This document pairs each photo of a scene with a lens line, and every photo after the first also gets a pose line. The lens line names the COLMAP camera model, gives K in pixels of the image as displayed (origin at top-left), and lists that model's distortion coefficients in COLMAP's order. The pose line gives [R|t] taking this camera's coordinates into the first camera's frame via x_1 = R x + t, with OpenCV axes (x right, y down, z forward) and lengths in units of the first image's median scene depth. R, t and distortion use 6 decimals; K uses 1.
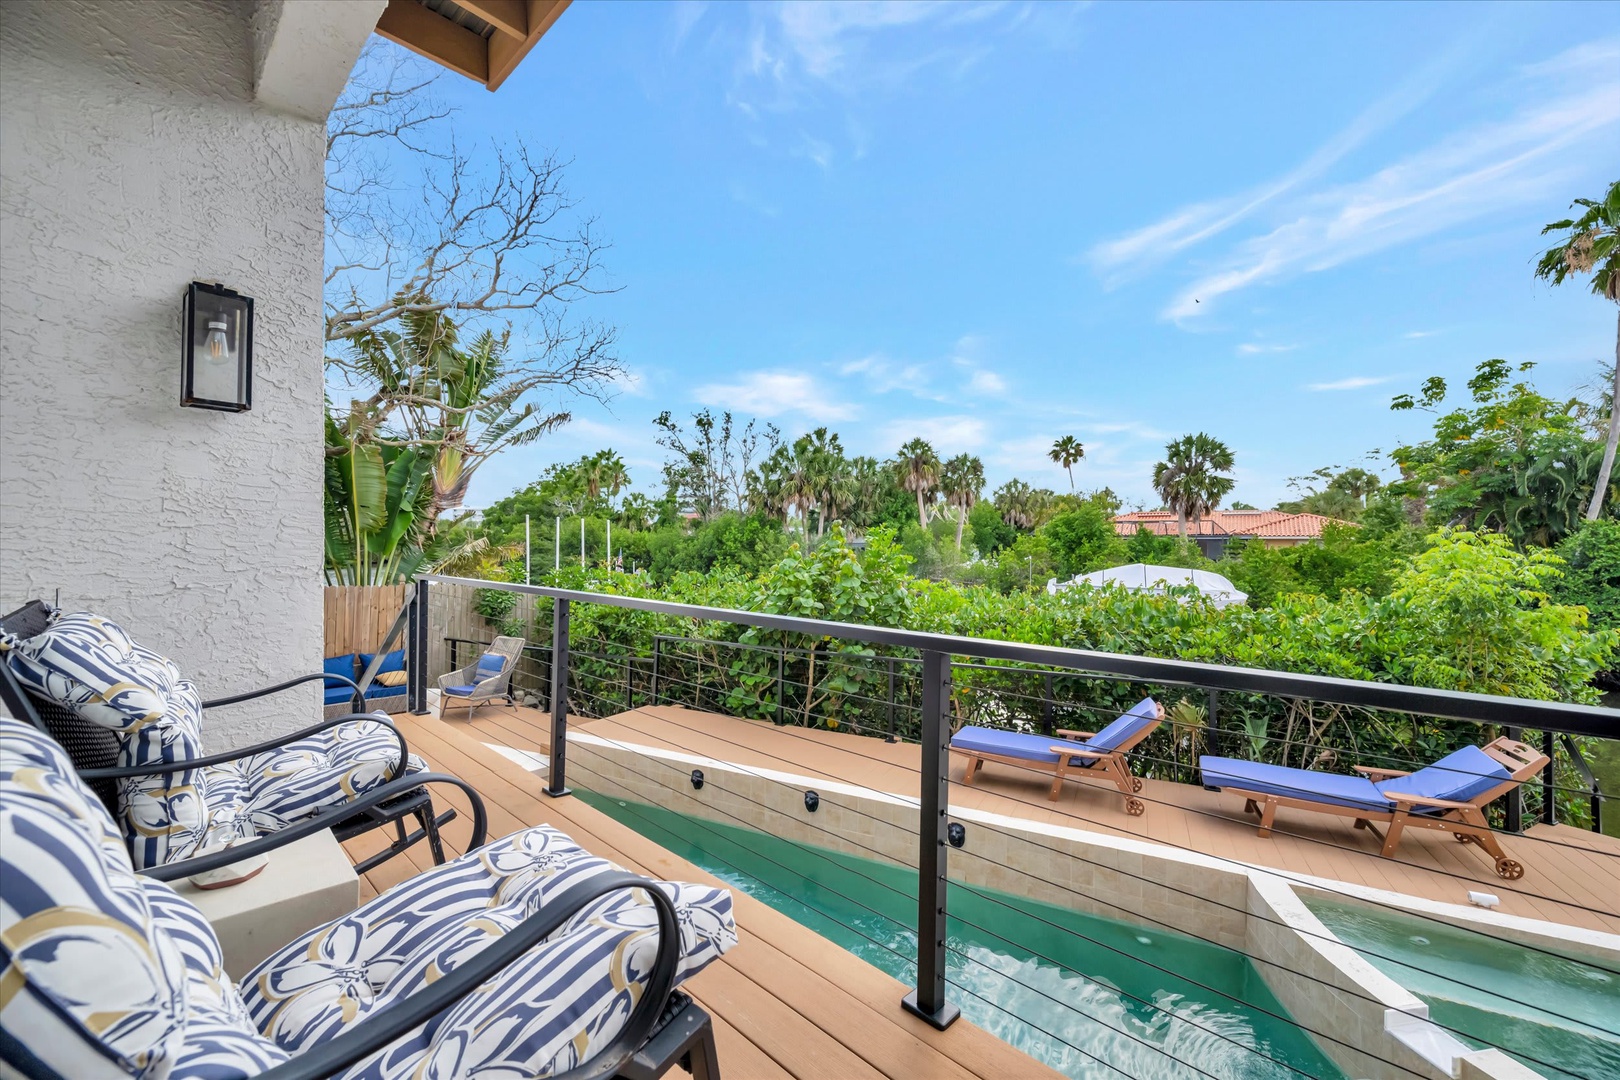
lens RADIAL K [[643.8, 0, 817.0], [0, 643.8, 543.0], [0, 0, 1]] dist [-0.003196, -0.001130]
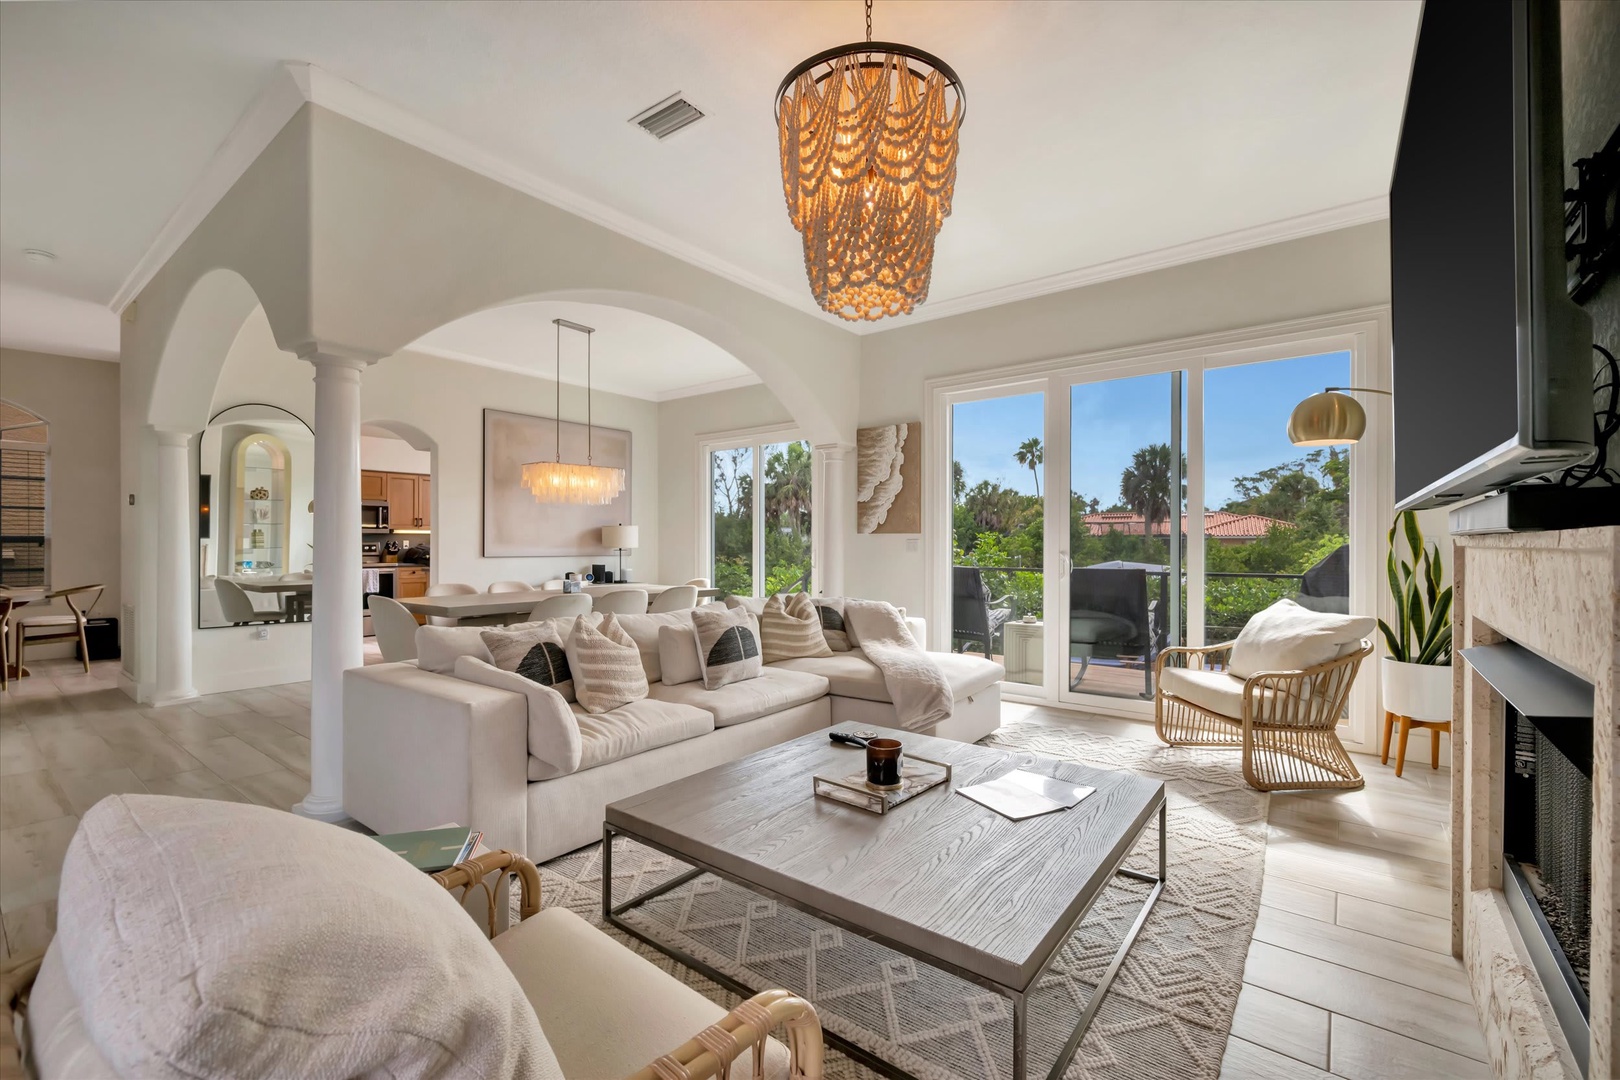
lens RADIAL K [[704.2, 0, 797.7], [0, 704.2, 544.9], [0, 0, 1]] dist [0.001947, 0.000050]
pose [[0.996971, -0.004376, 0.077657, -0.105064], [0.004146, 0.999987, 0.003116, -0.001719], [-0.077670, -0.002784, 0.996975, -0.136219]]
